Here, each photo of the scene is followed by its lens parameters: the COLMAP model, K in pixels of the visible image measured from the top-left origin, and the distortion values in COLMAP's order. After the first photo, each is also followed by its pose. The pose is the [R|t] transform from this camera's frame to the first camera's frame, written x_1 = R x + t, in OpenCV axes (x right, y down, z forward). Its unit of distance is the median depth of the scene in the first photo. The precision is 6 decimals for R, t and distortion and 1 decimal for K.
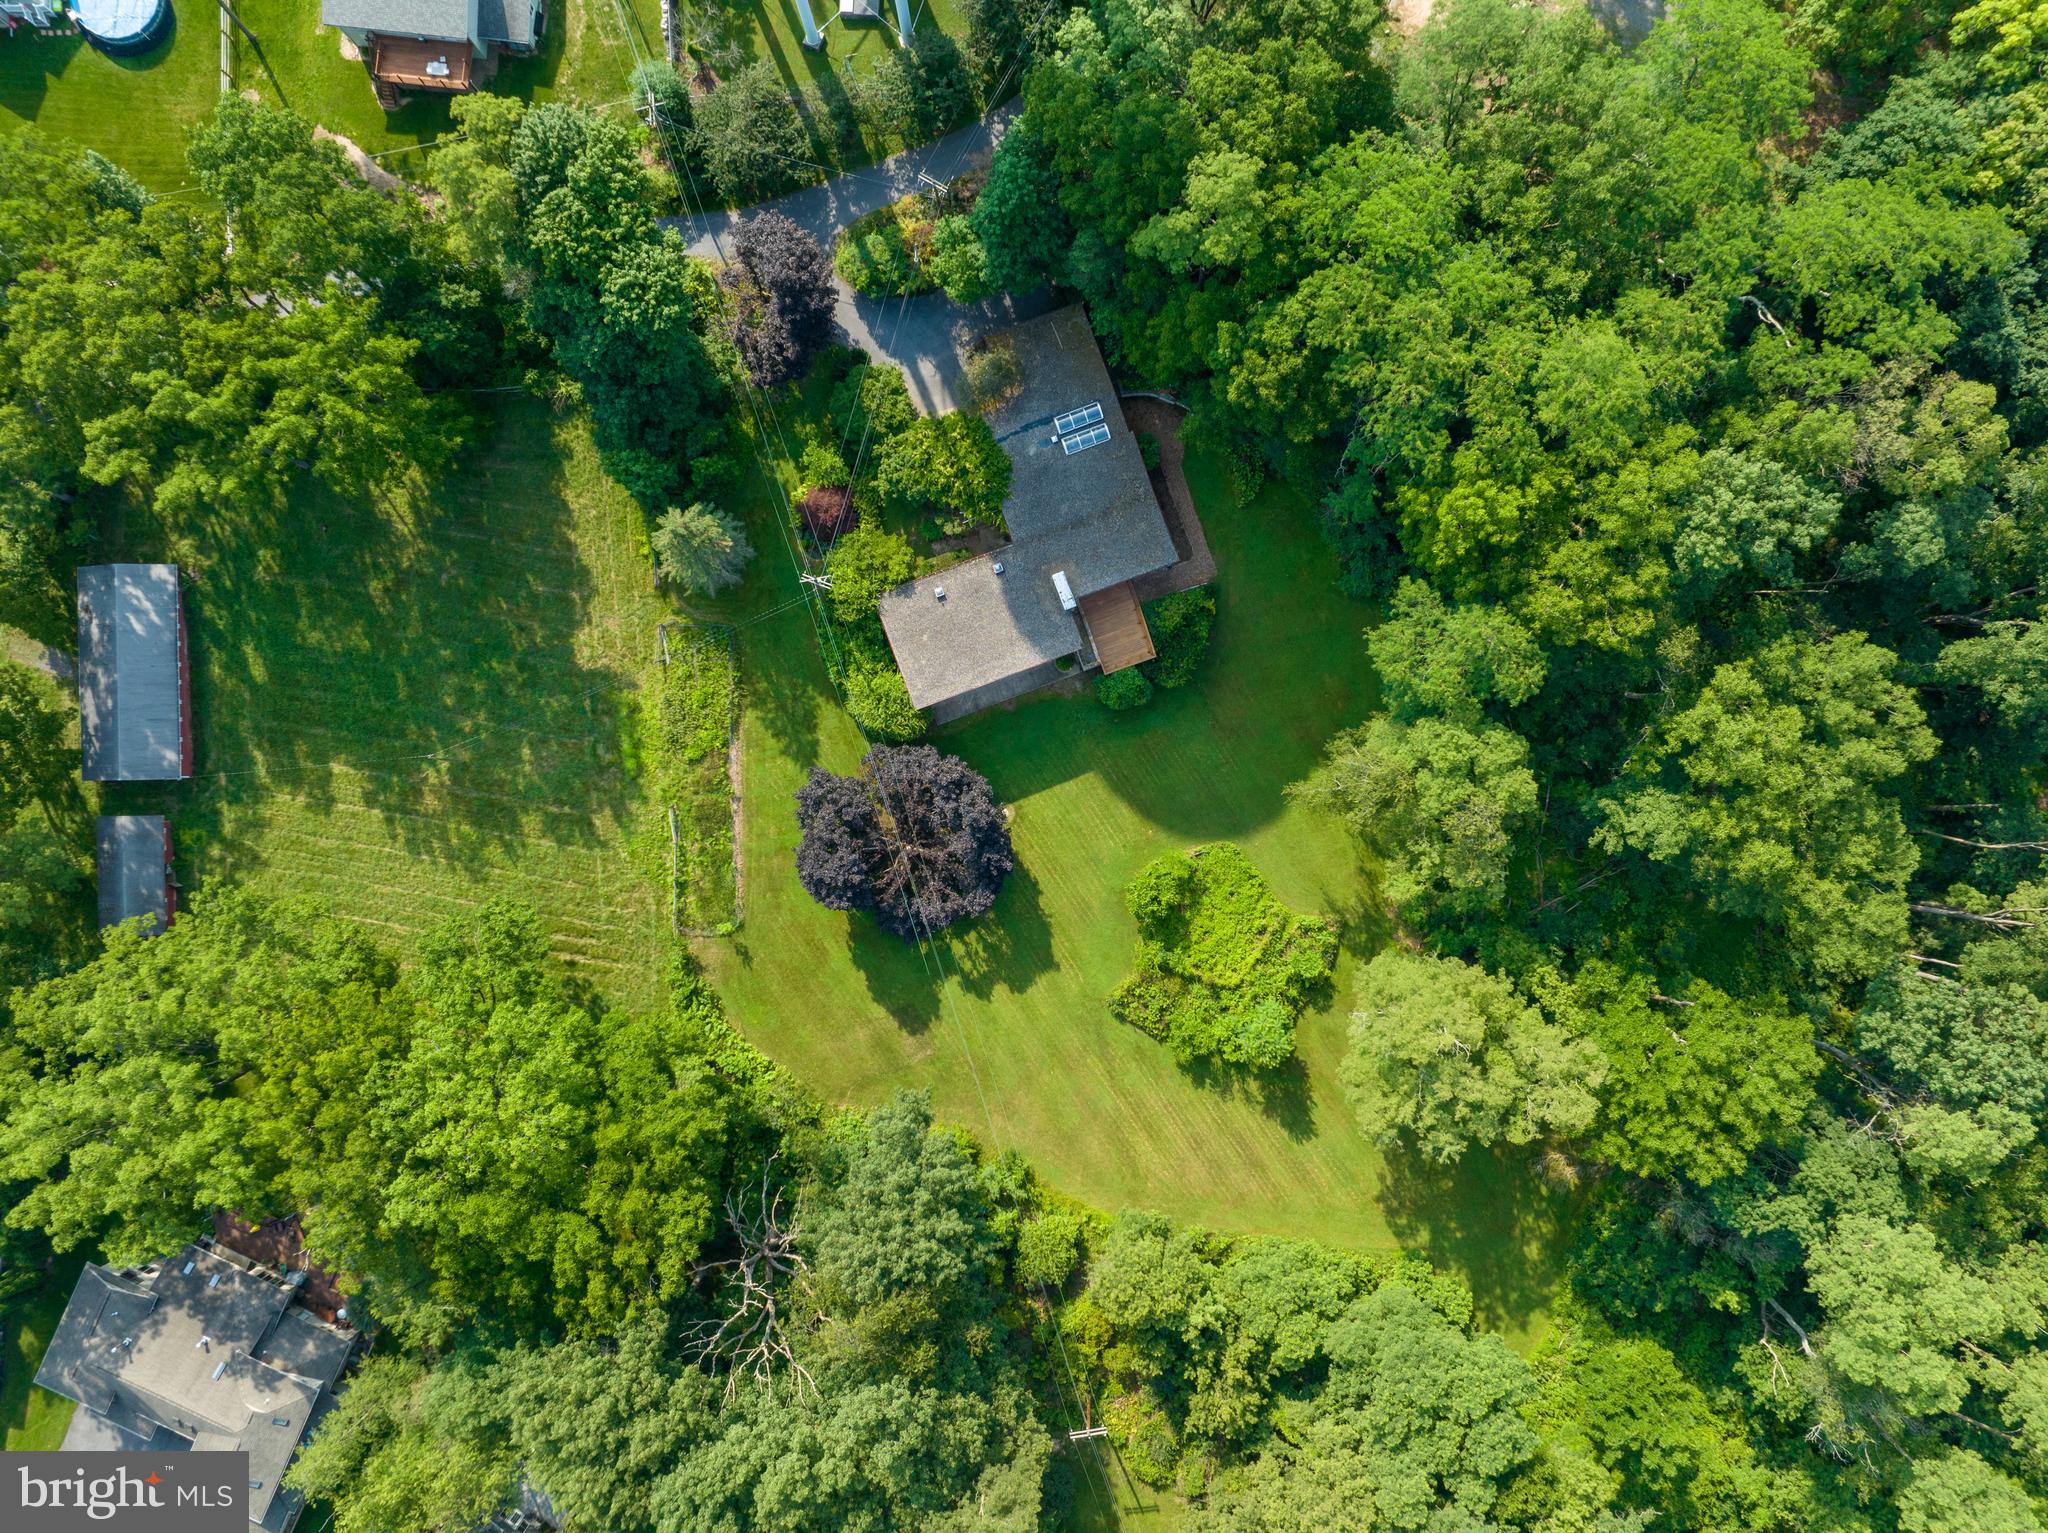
lens RADIAL K [[1449.6, 0, 1017.2], [0, 1449.6, 764.8], [0, 0, 1]] dist [-0.036997, 0.001777]
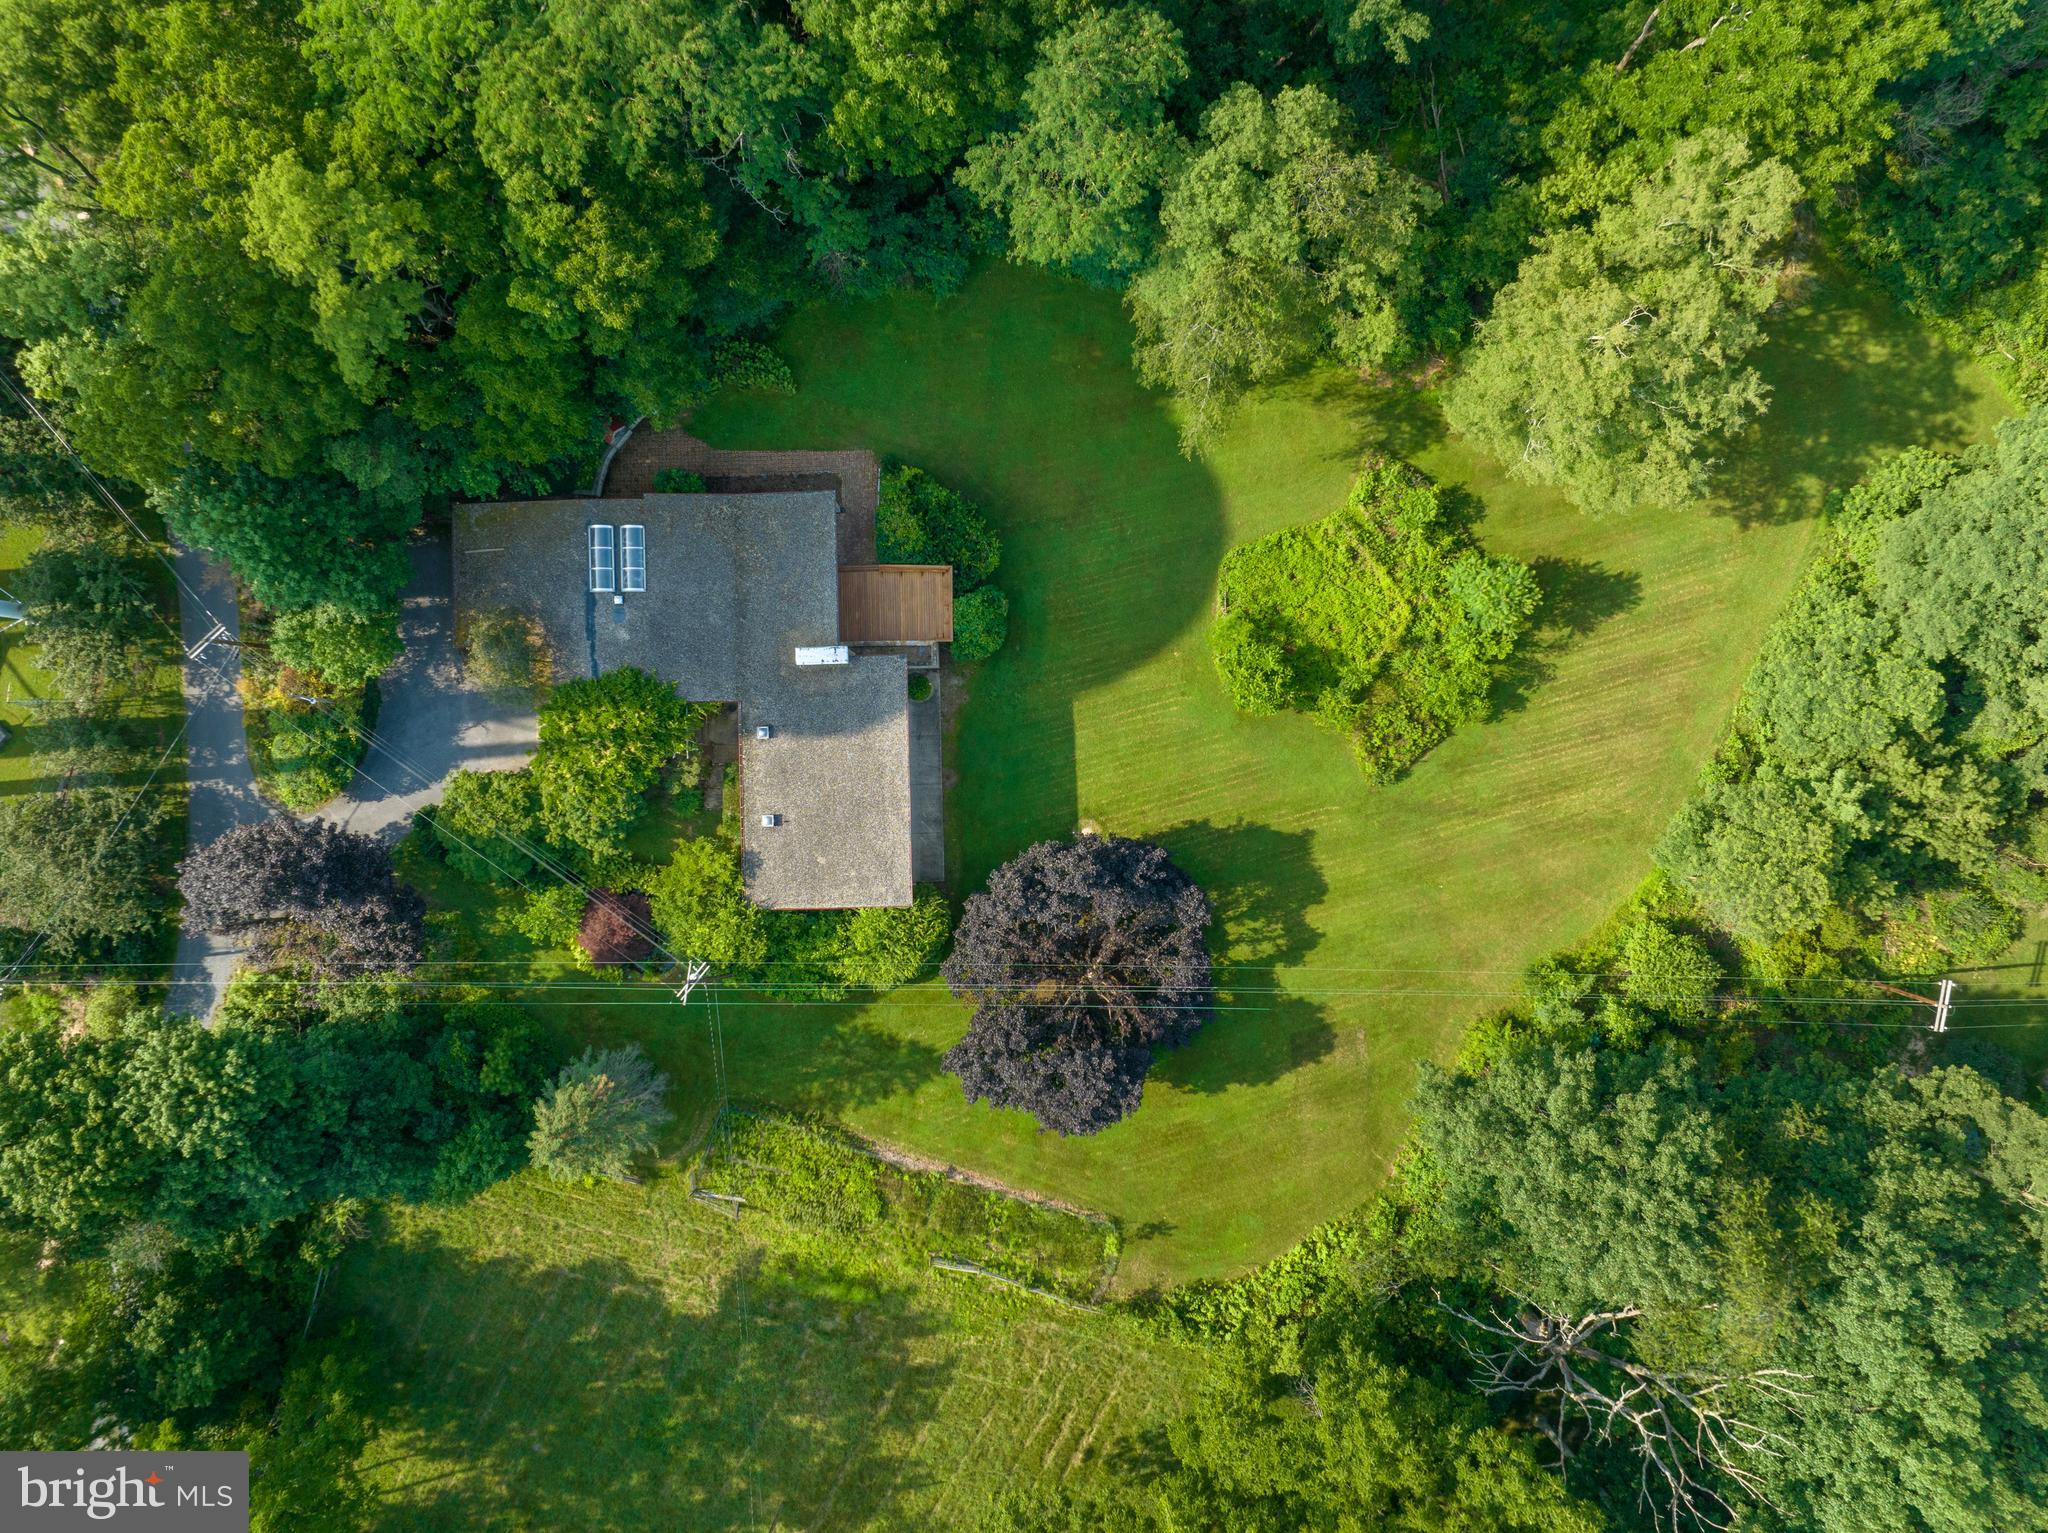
lens RADIAL K [[1449.6, 0, 1034.1], [0, 1449.6, 782.2], [0, 0, 1]] dist [-0.036997, 0.001777]
pose [[0.325500, -0.945541, 0.001421, 0.006329], [0.945542, 0.325500, 0.000046, -0.000929], [-0.000506, 0.001329, 0.999999, 0.283816]]
